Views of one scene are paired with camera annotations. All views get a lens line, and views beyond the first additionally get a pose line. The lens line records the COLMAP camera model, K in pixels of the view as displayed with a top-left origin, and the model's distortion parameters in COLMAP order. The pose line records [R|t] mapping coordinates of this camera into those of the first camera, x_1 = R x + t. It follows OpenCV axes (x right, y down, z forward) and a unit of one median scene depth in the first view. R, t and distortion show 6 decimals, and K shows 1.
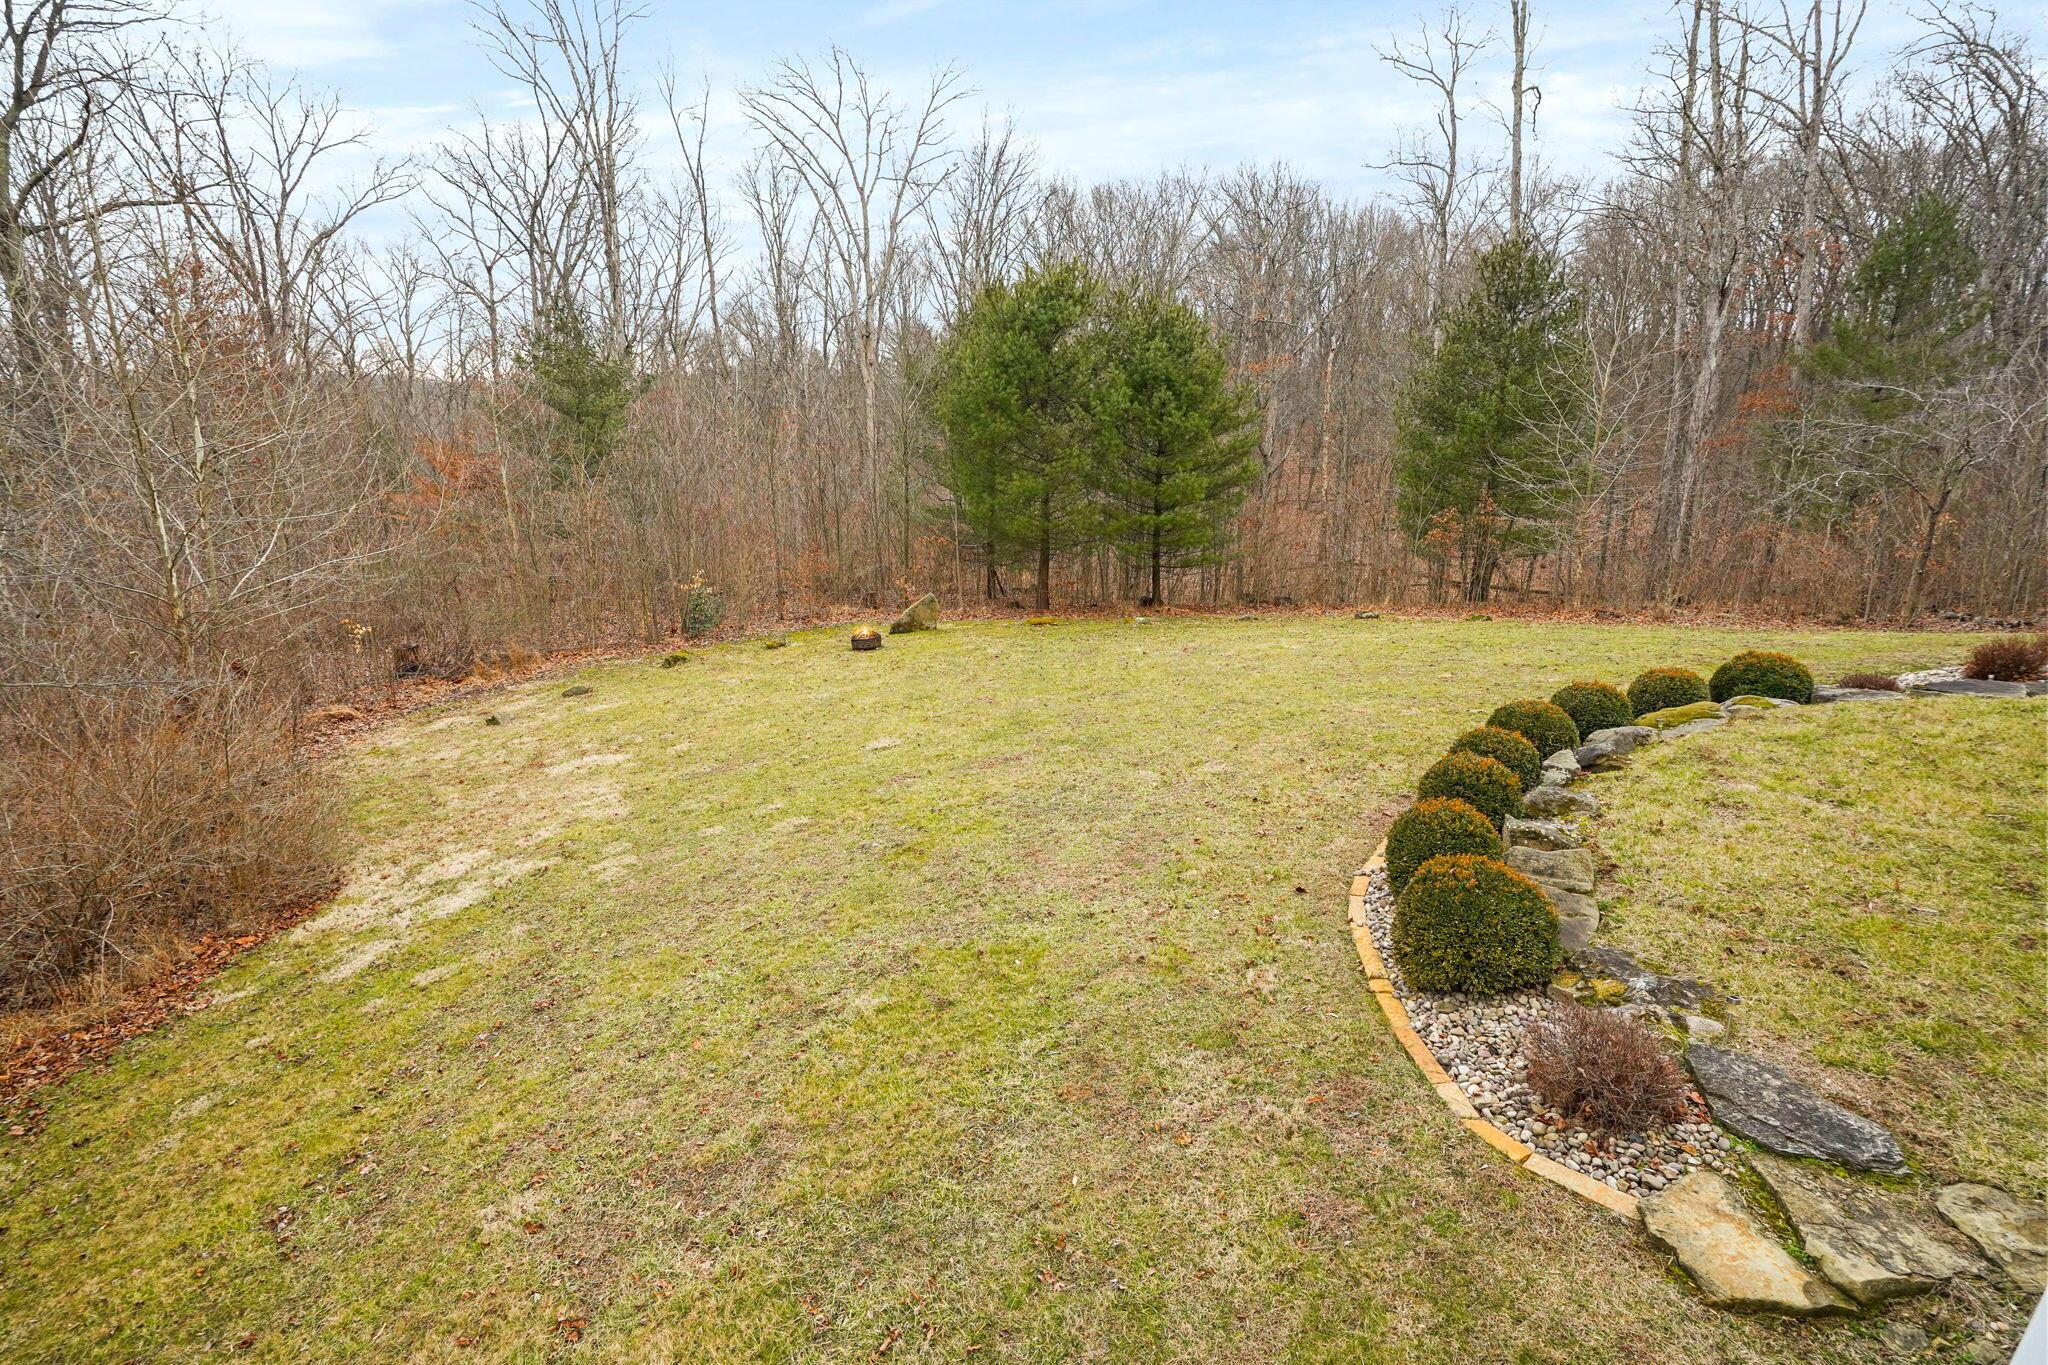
lens RADIAL K [[943.1, 0, 1030.8], [0, 943.1, 686.9], [0, 0, 1]] dist [-0.037468, 0.008665]
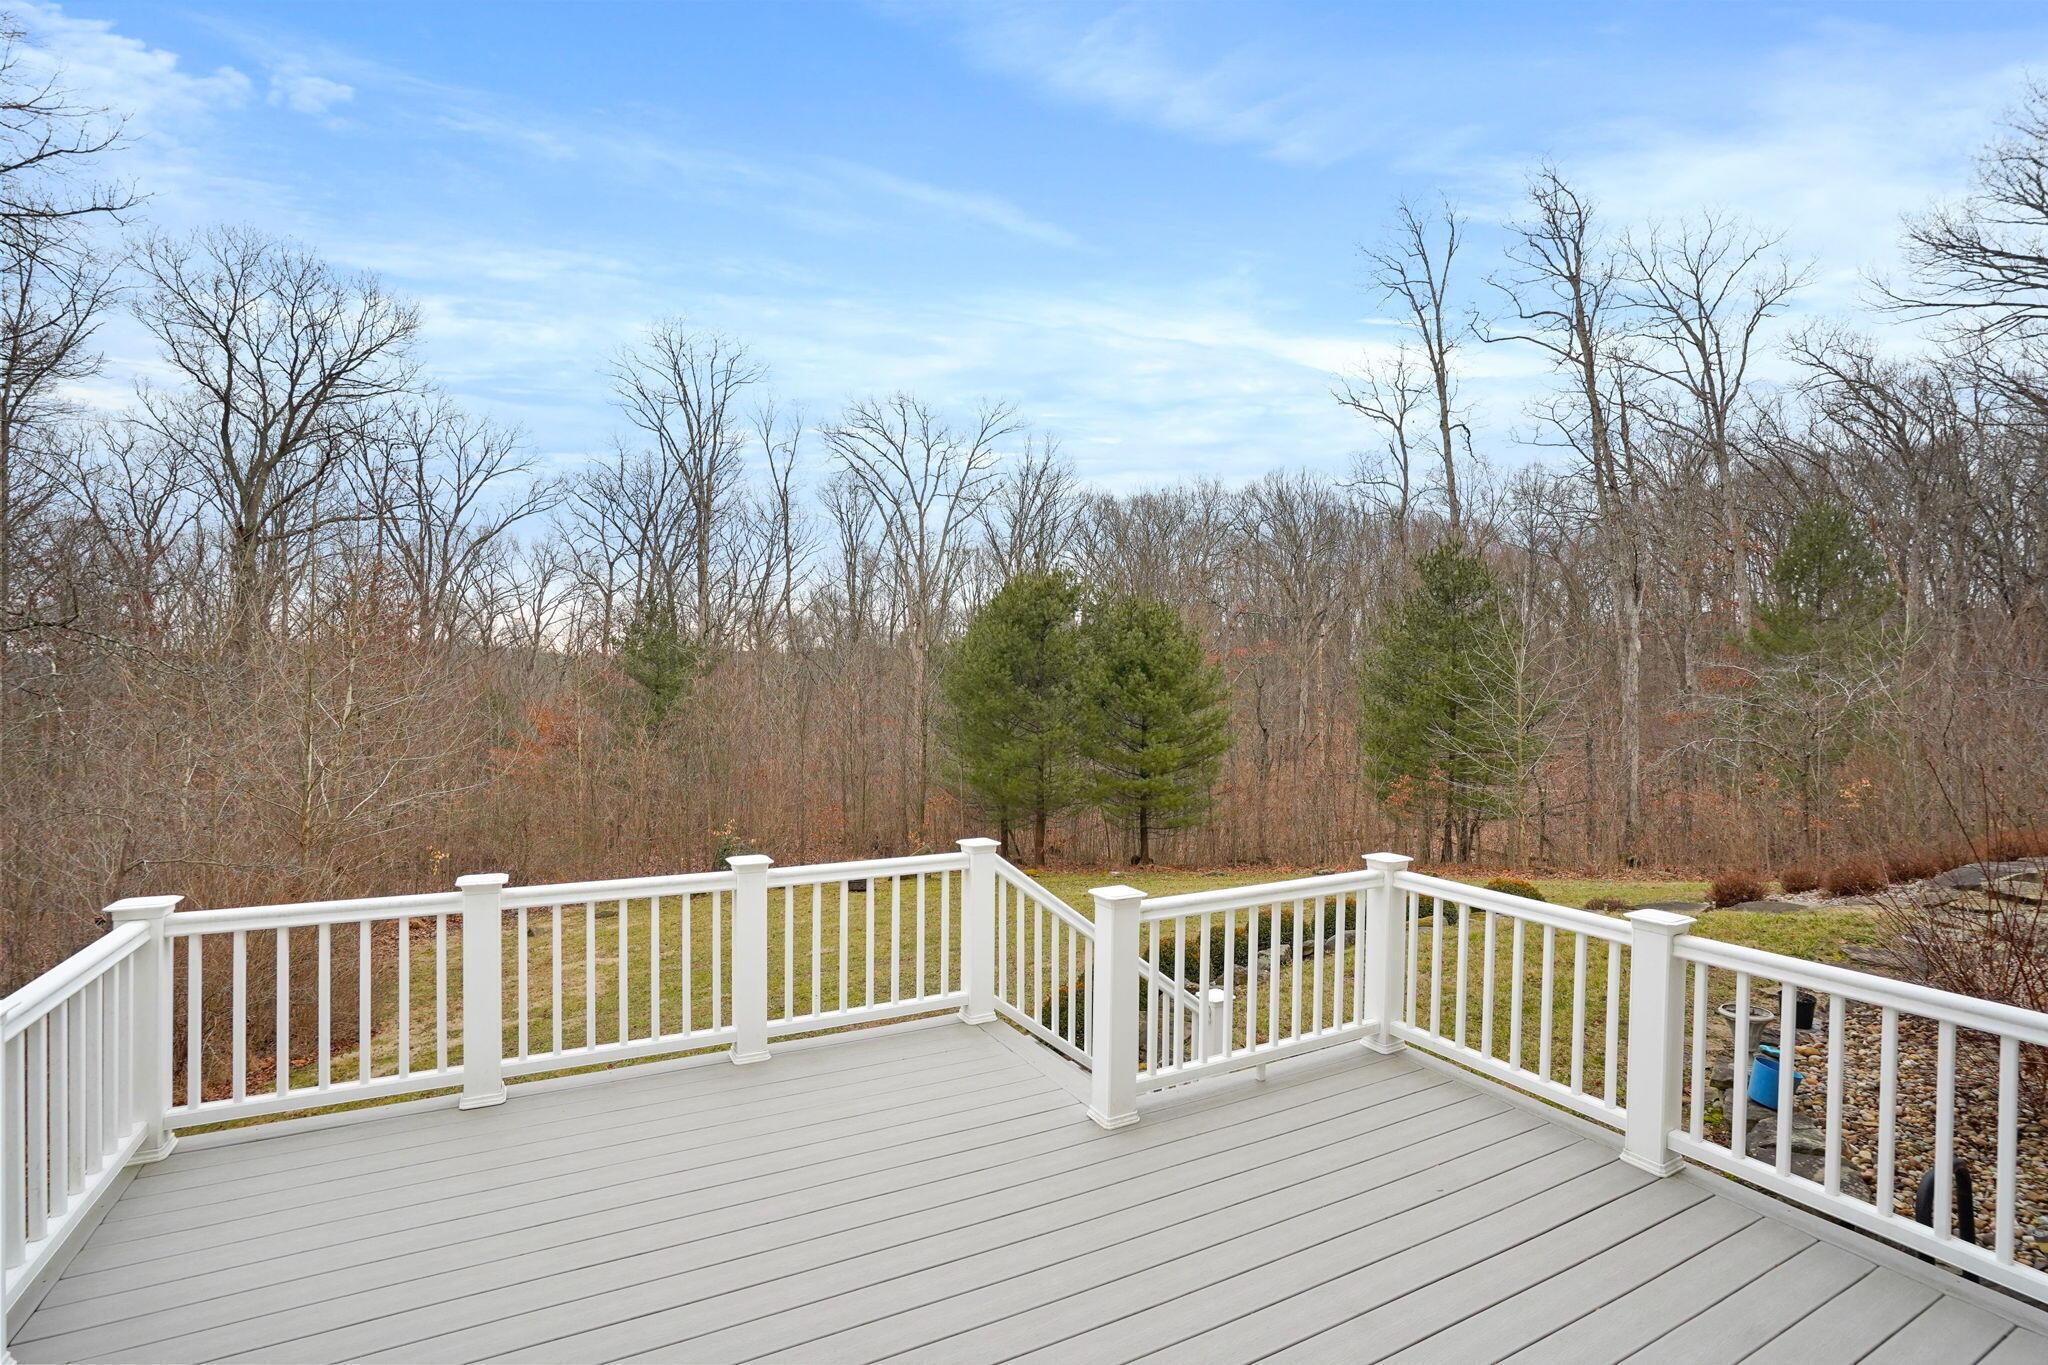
lens RADIAL K [[968.7, 0, 1019.6], [0, 968.7, 681.9], [0, 0, 1]] dist [-0.037690, 0.009929]
pose [[0.994265, 0.008428, -0.106613, 0.079978], [-0.038638, 0.957863, -0.284614, 0.023682], [0.099722, 0.287101, 0.952695, -0.087685]]
